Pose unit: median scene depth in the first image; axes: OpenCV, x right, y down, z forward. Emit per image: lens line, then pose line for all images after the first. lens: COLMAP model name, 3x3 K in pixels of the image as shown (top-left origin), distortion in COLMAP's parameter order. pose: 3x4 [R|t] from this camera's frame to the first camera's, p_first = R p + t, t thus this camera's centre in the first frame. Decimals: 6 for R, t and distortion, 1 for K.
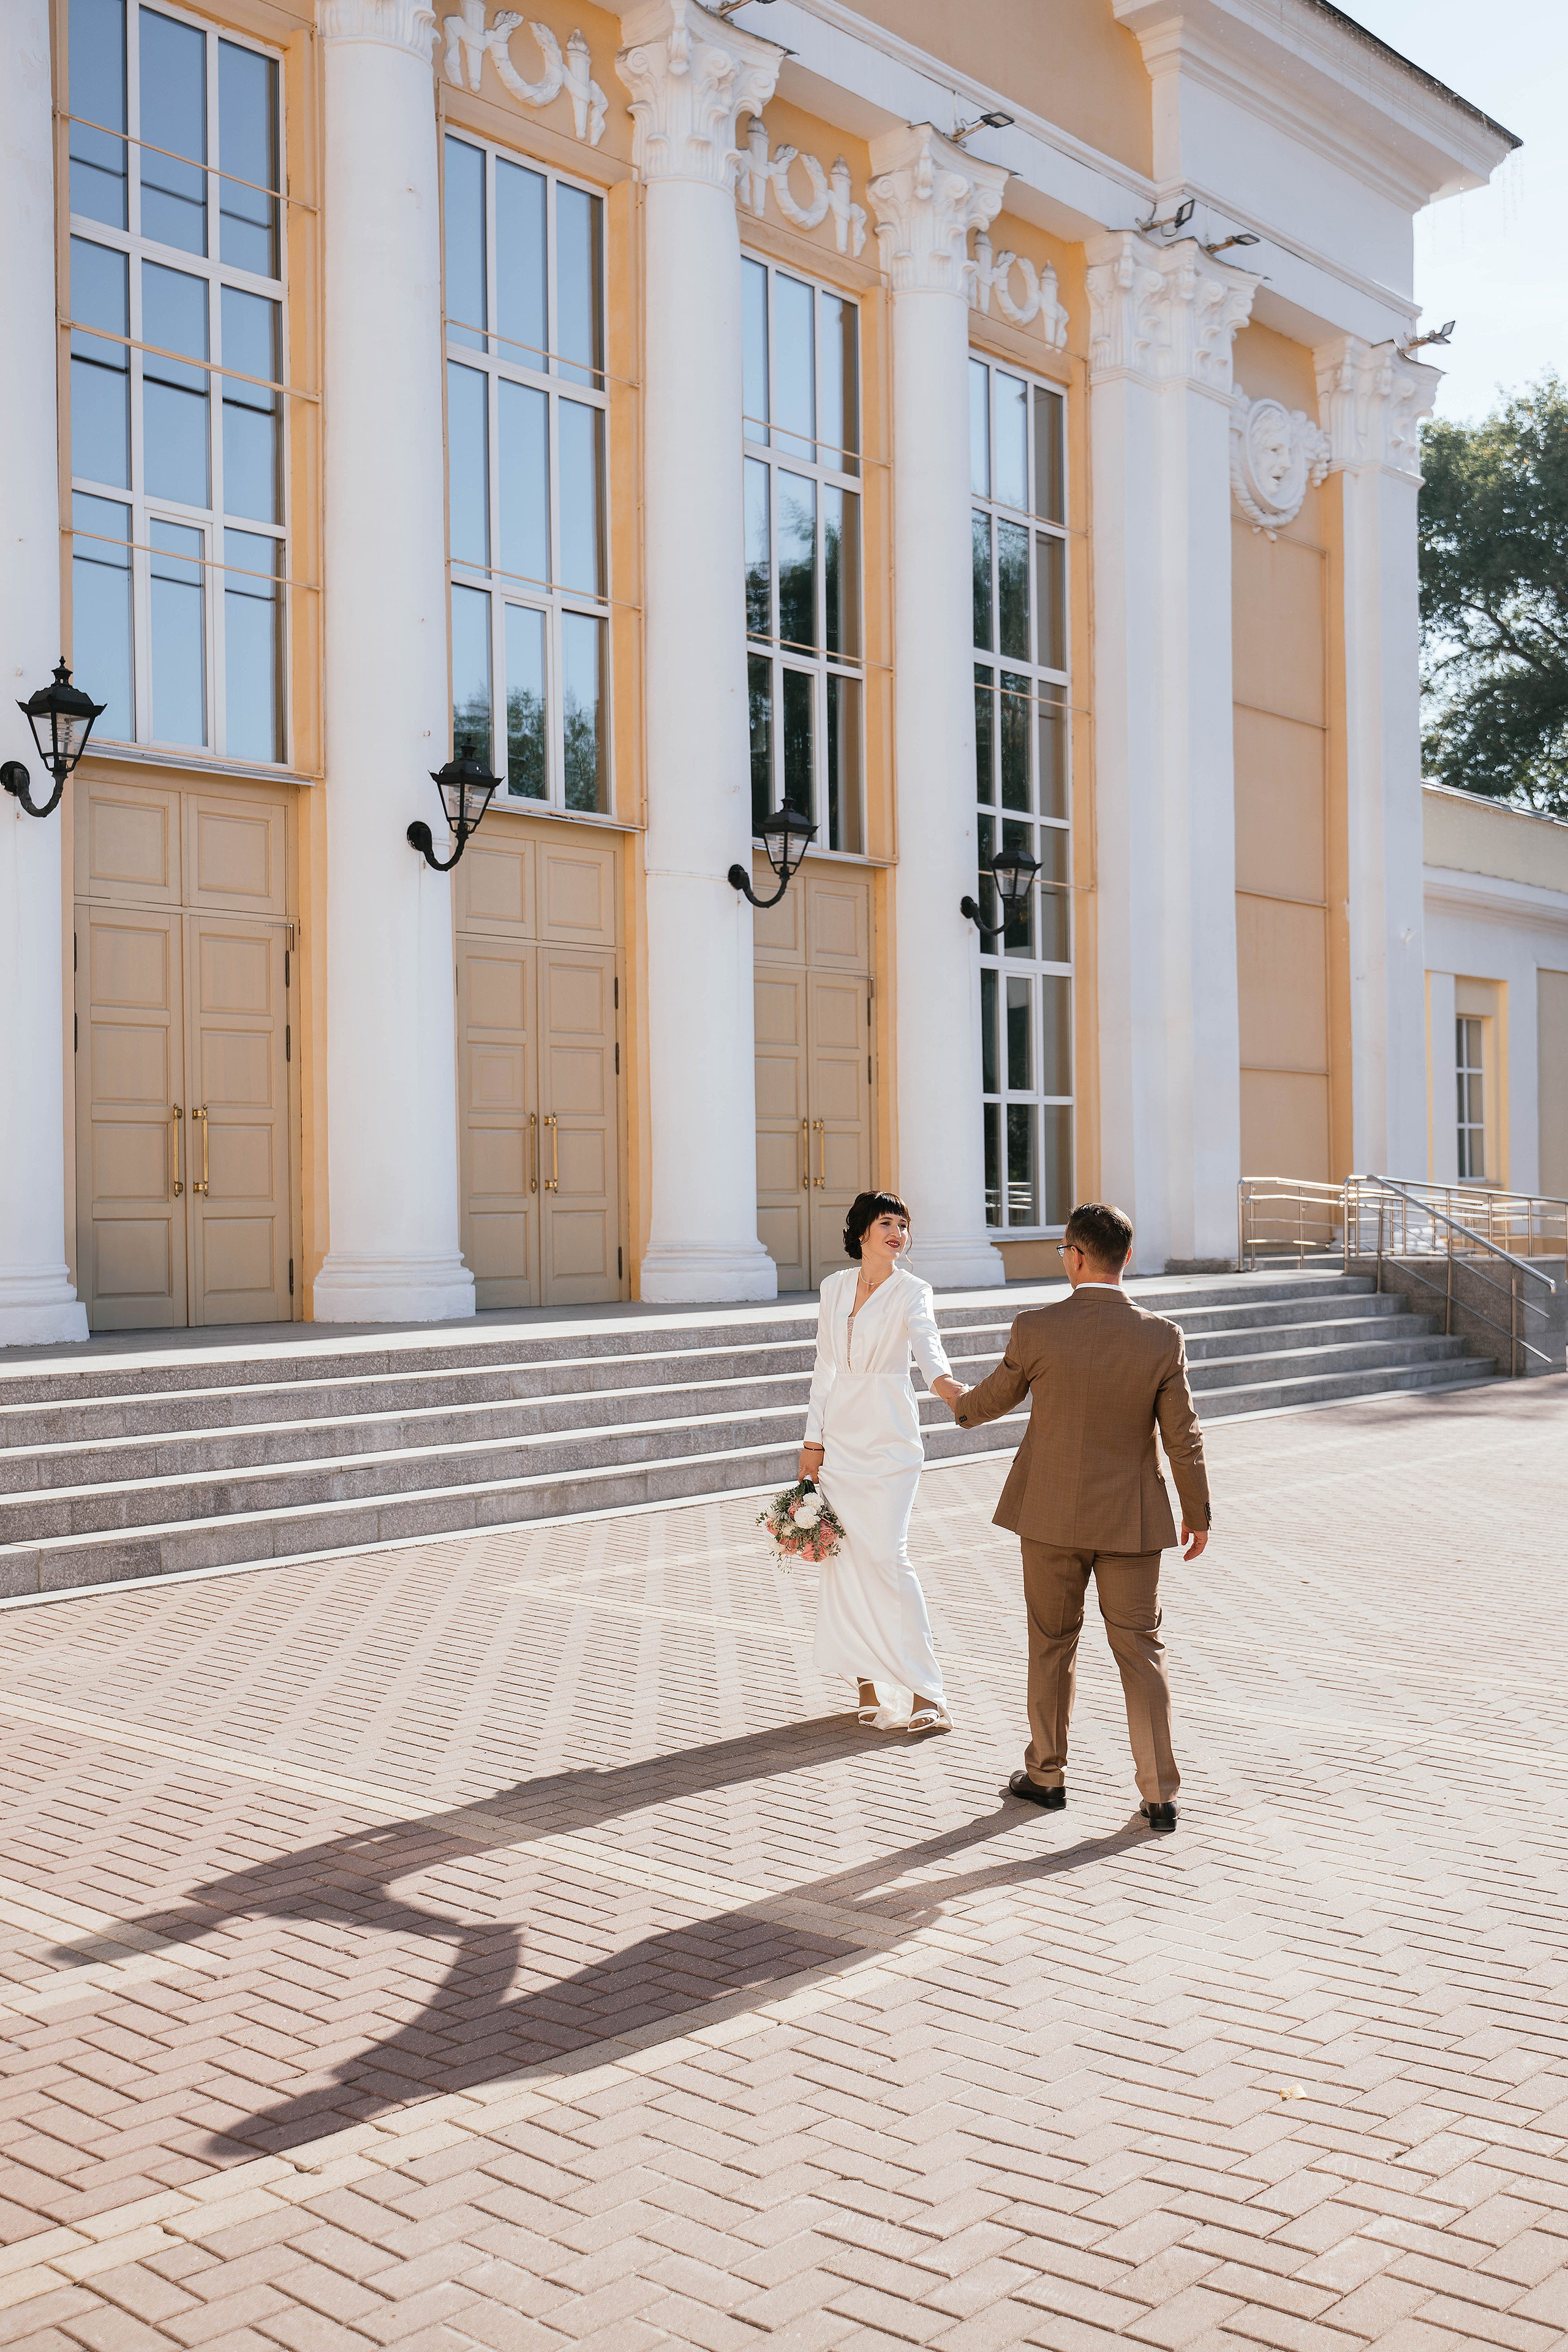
lens RADIAL K [[2344.9, 0, 800.0], [0, 2344.9, 1189.9], [0, 0, 1]] dist [-0.006355, 0.000000]
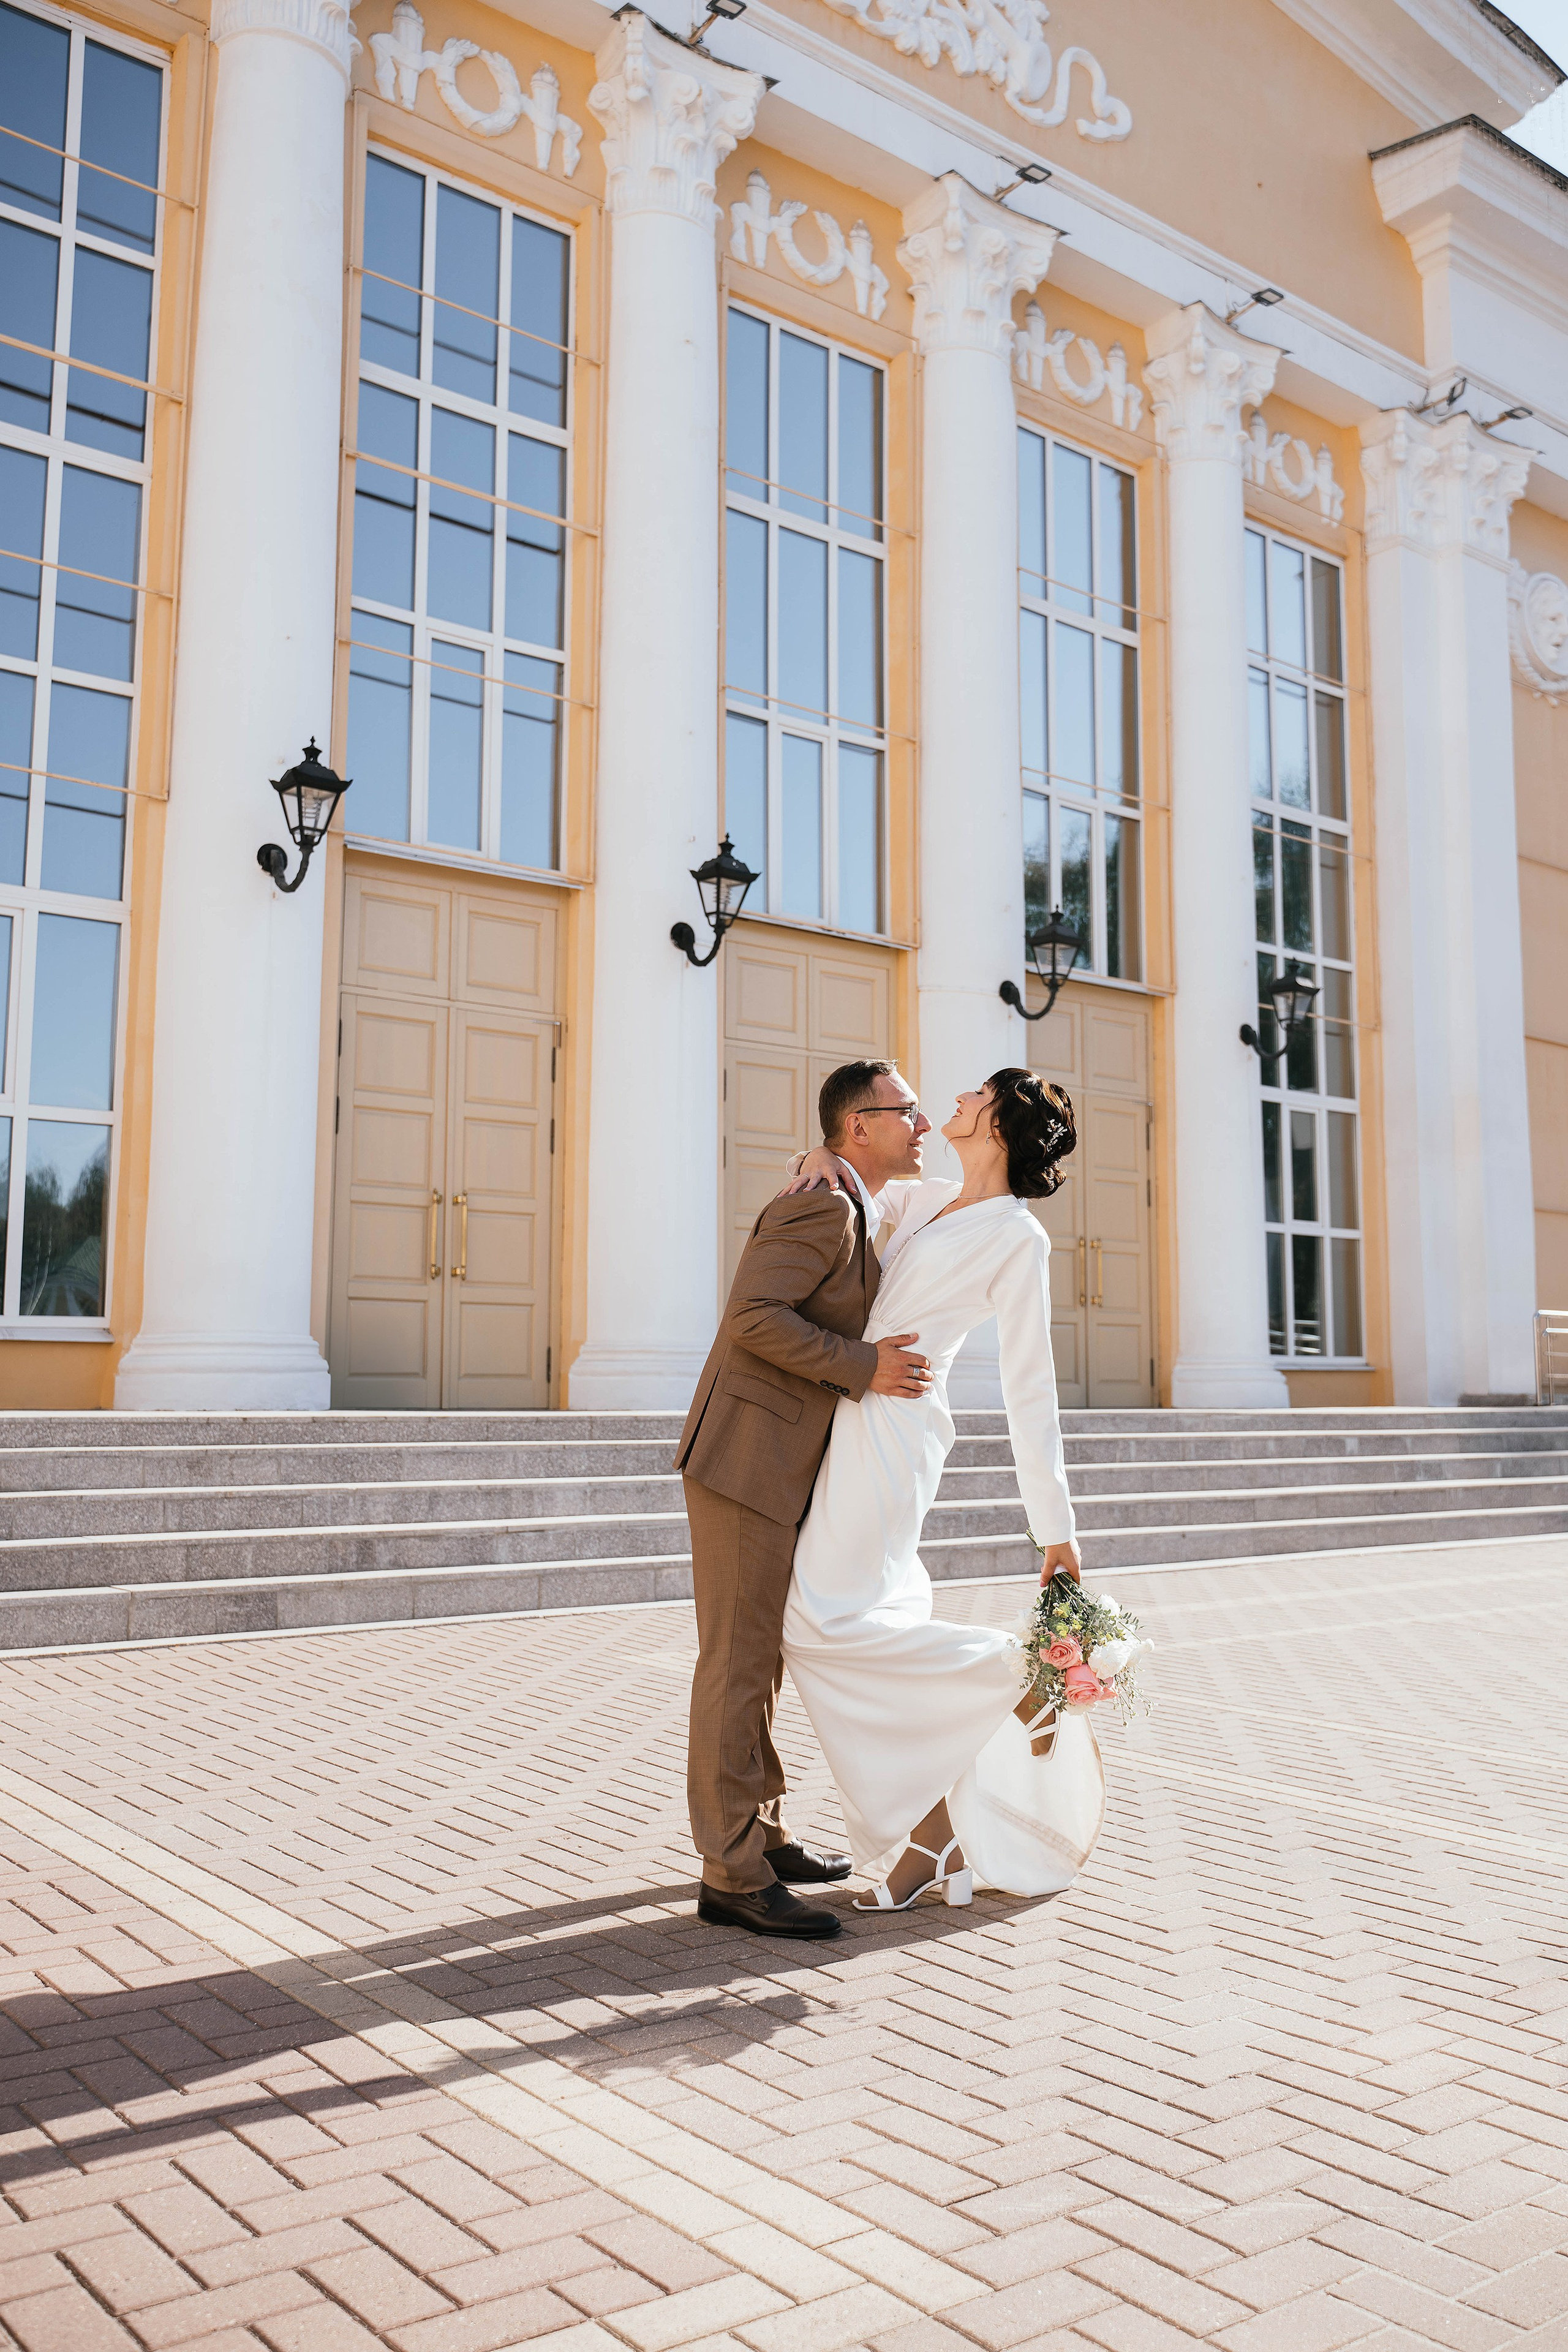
lens RADIAL K [[1933.3, 0, 789.3], [0, 1933.3, 1183.8], [0, 0, 1]] dist [-0.002128, -0.005261]
pose [[0.983042, -0.004301, -0.183330, 0.033791], [-0.015347, 0.994289, -0.105615, 0.040251], [0.182737, 0.106638, 0.977362, 0.170004]]
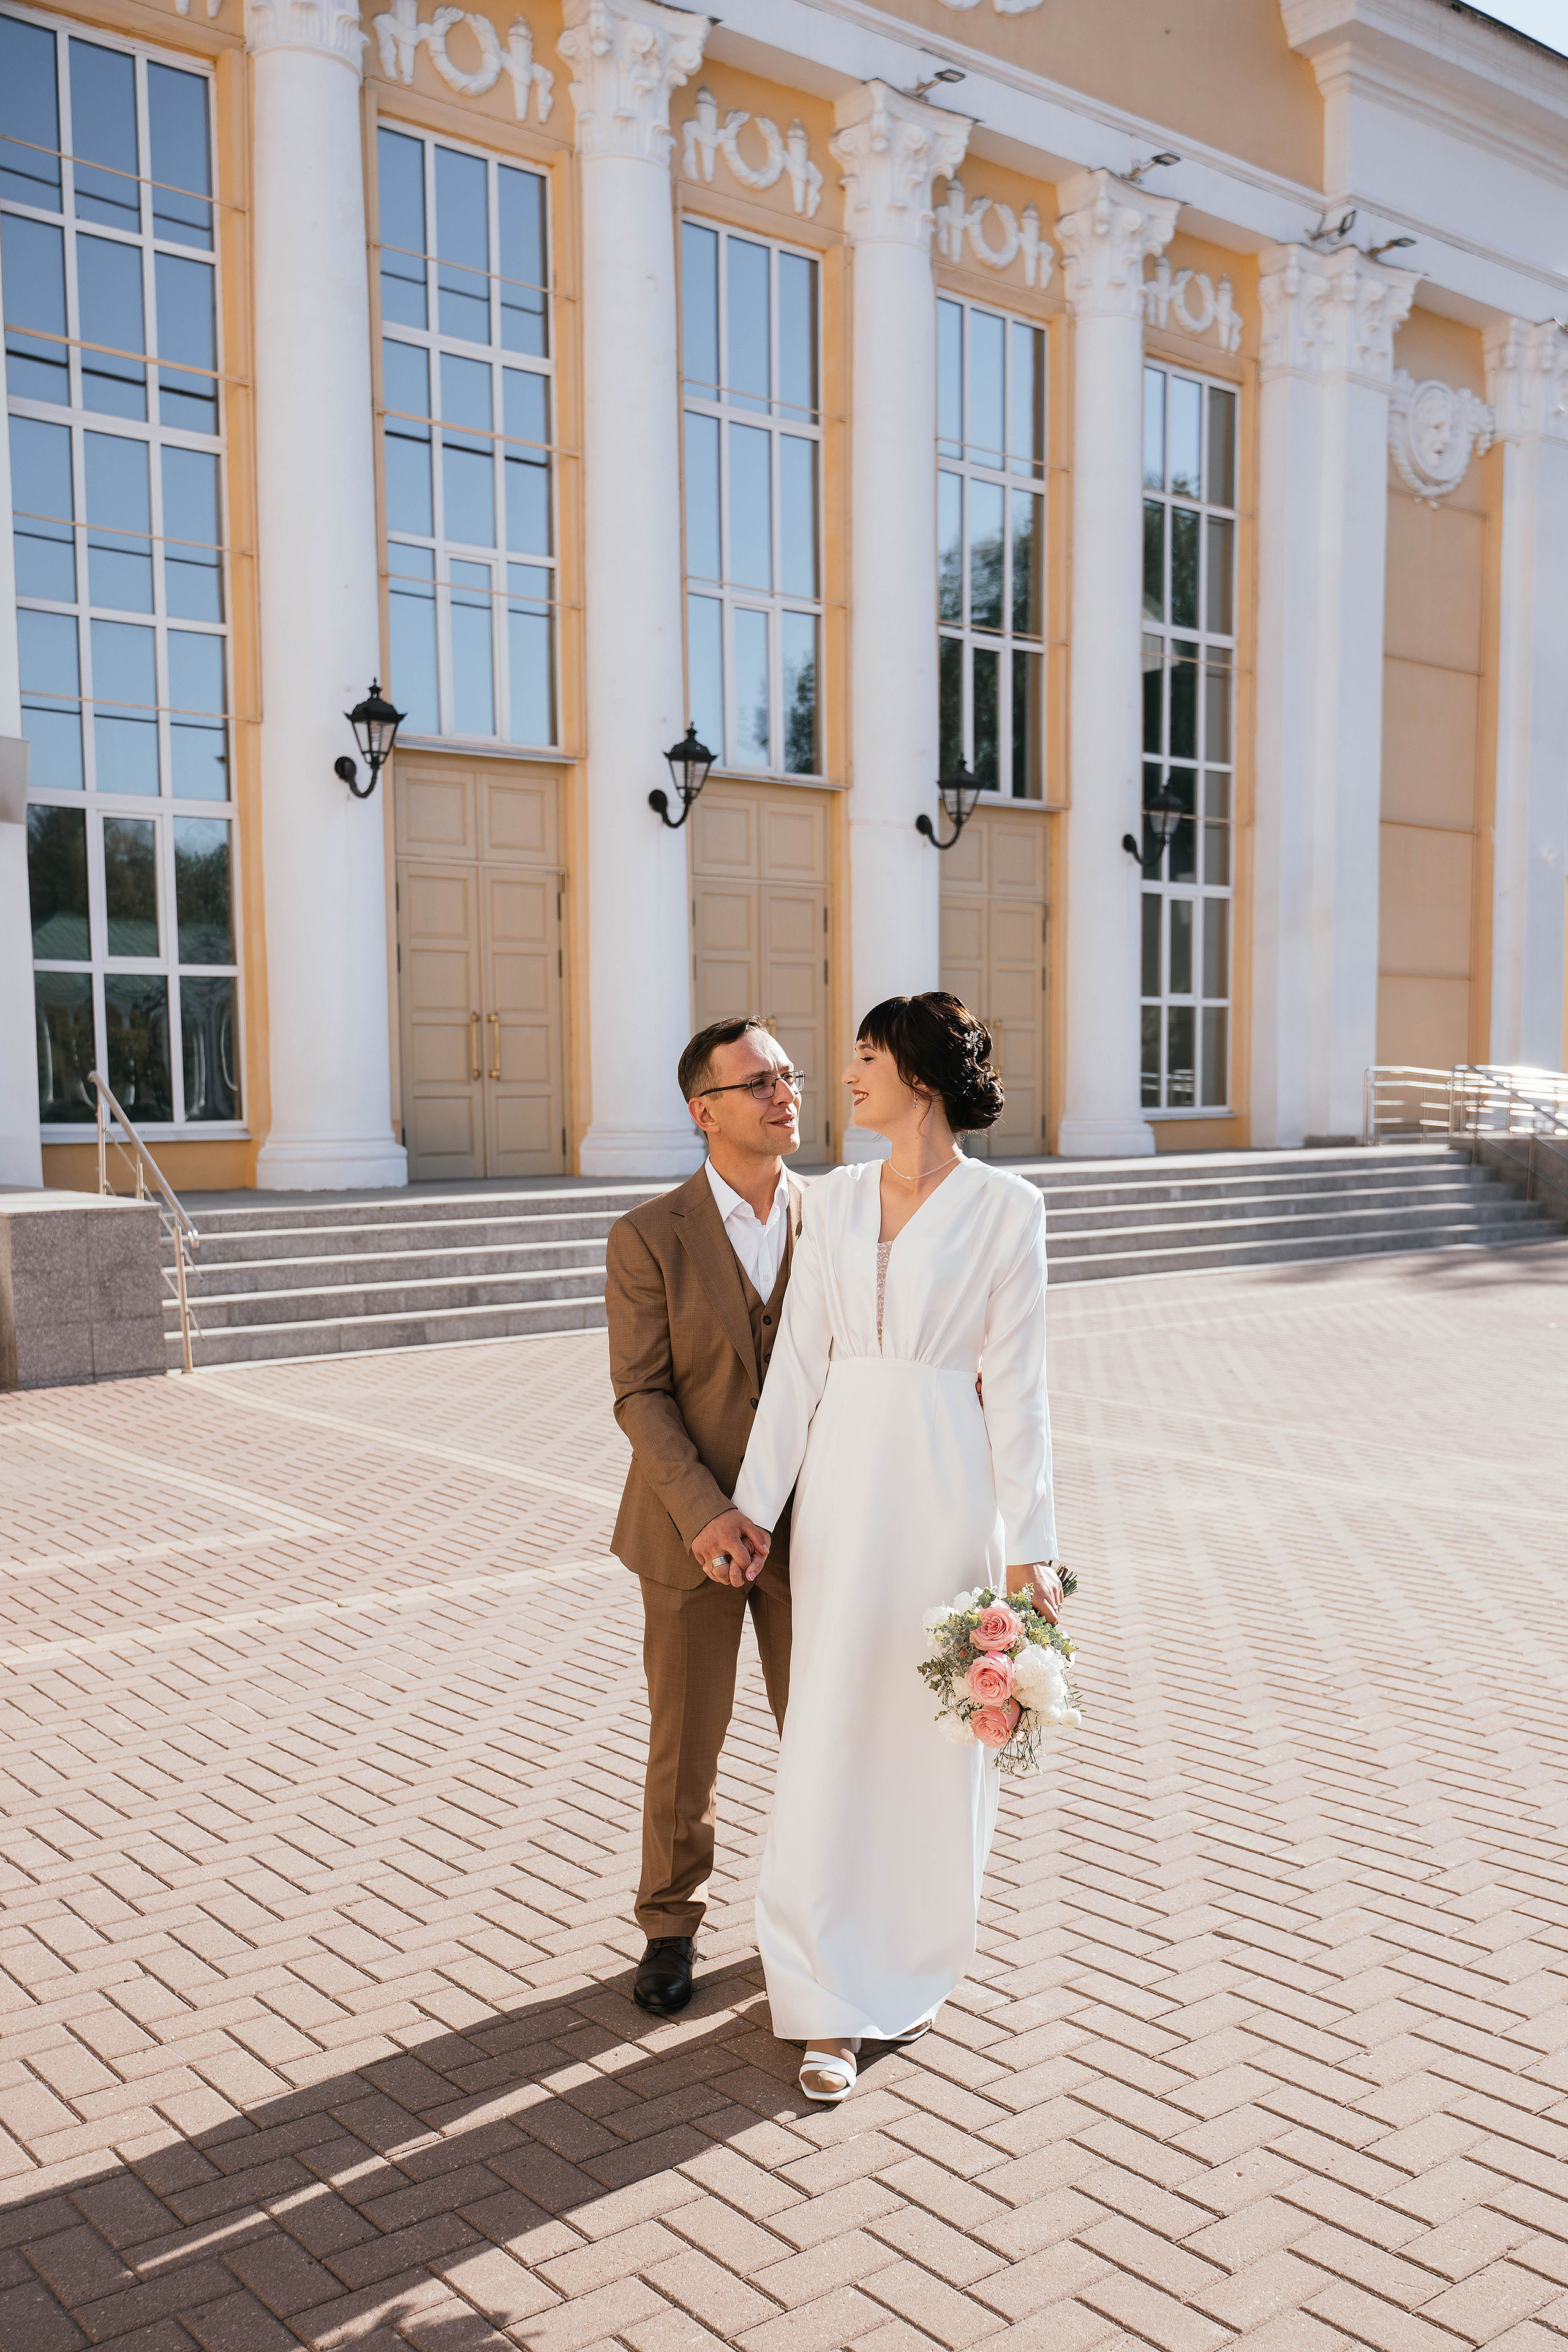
lens RADIAL K [[2072.4, 0, 789.0], [0, 2072.4, 1298.9], [0, 0, 1]] dist [0.003668, -0.011666]
pose [[0.985797, 0.021387, -0.166576, 0.092969], [-0.003286, 0.994124, 0.108196, -0.001601], [0.167911, -0.106112, 0.980075, -0.121864]]
